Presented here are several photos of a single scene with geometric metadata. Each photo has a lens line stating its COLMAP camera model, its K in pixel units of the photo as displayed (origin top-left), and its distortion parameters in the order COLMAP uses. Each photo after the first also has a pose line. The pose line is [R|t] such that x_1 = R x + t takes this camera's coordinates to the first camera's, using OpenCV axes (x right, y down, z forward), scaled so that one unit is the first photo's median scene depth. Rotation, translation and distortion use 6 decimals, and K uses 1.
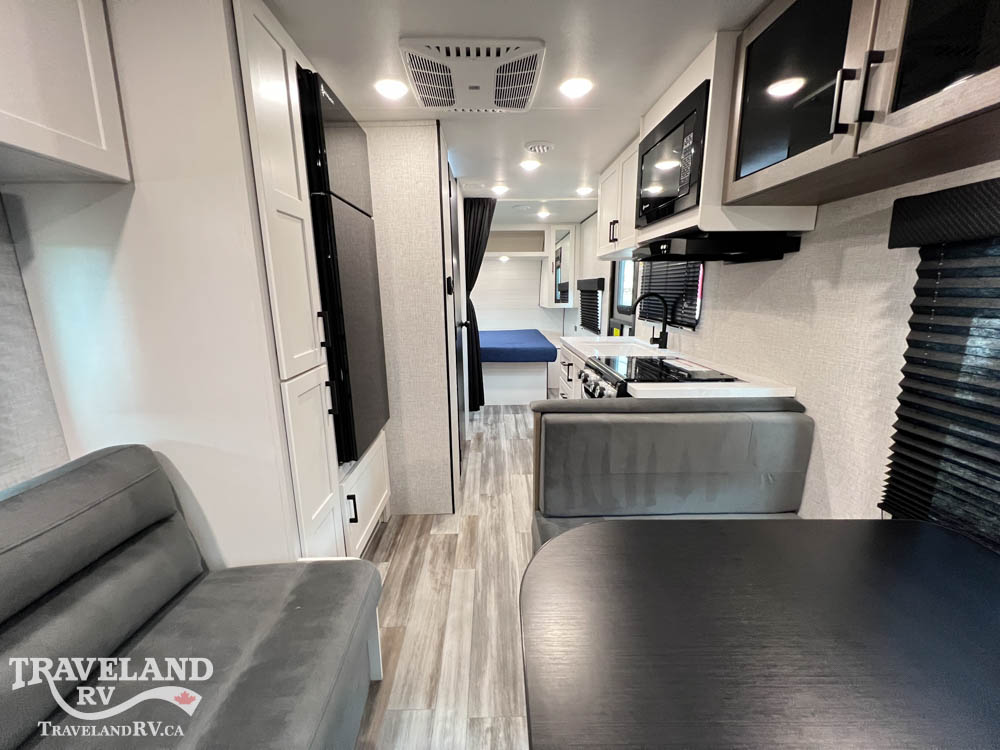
lens RADIAL K [[398.7, 0, 498.7], [0, 398.7, 373.6], [0, 0, 1]] dist [-0.000336, 0.000230]
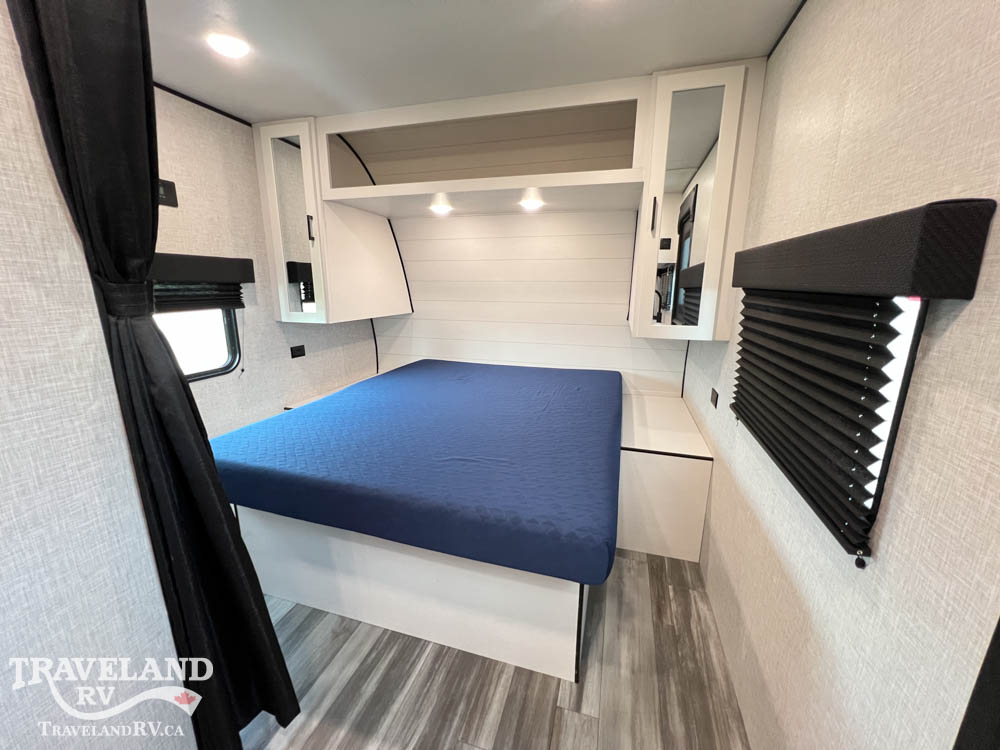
lens RADIAL K [[398.7, 0, 494.8], [0, 398.7, 376.8], [0, 0, 1]] dist [-0.000336, 0.000230]
pose [[0.947593, 0.086898, -0.307435, 0.331969], [-0.080615, 0.996196, 0.033102, -0.198916], [0.309141, -0.006583, 0.950993, 0.971031]]
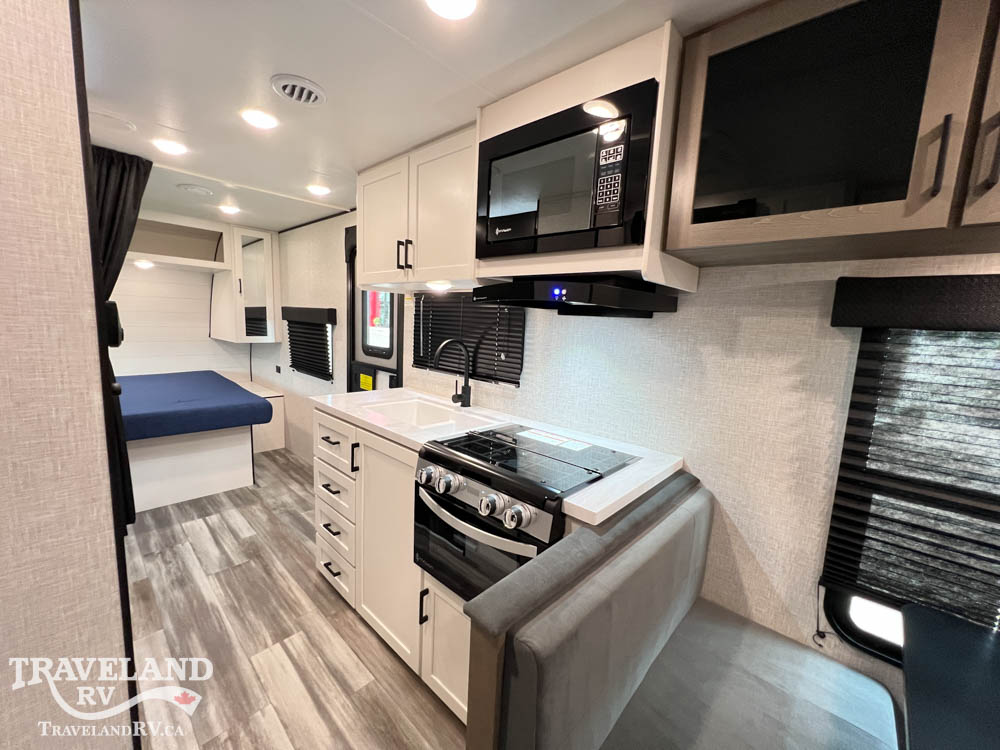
lens RADIAL K [[398.7, 0, 498.7], [0, 398.7, 373.7], [0, 0, 1]] dist [-0.000336, 0.000230]
pose [[0.694595, -0.053925, 0.717377, -0.157597], [0.096189, 0.995194, -0.018326, -0.139464], [-0.712941, 0.081733, 0.696444, 0.491097]]
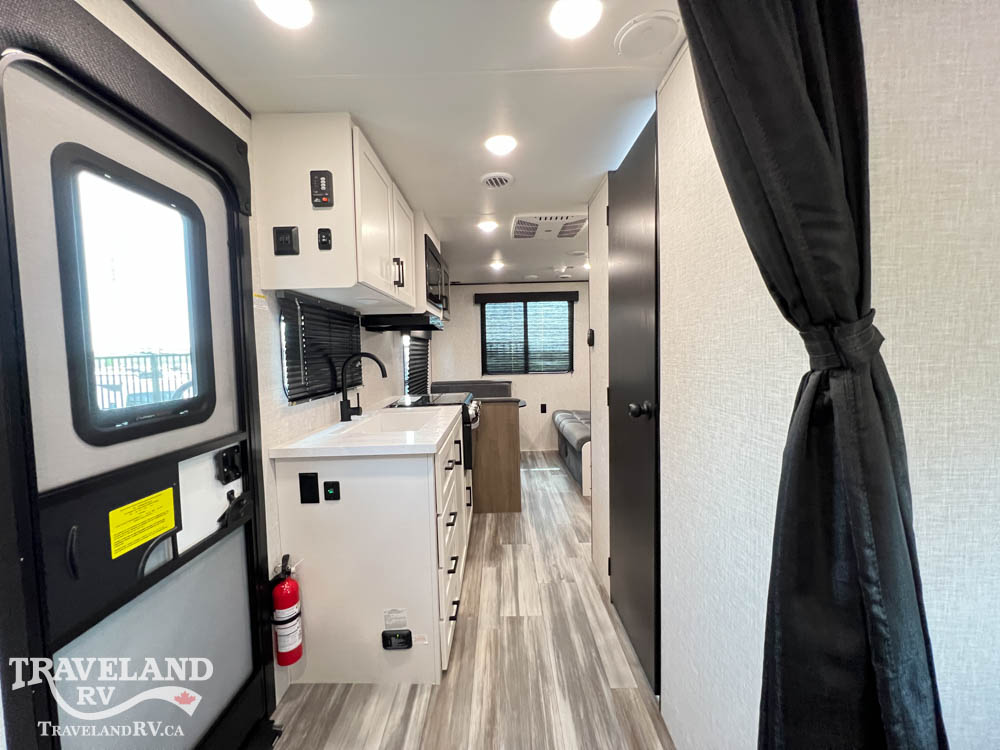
lens RADIAL K [[398.7, 0, 498.2], [0, 398.7, 374.0], [0, 0, 1]] dist [-0.000336, 0.000230]
pose [[-0.999148, 0.032238, 0.025773, 0.105271], [0.037943, 0.963195, 0.266111, -0.460614], [-0.016245, 0.266862, -0.963598, 2.253127]]
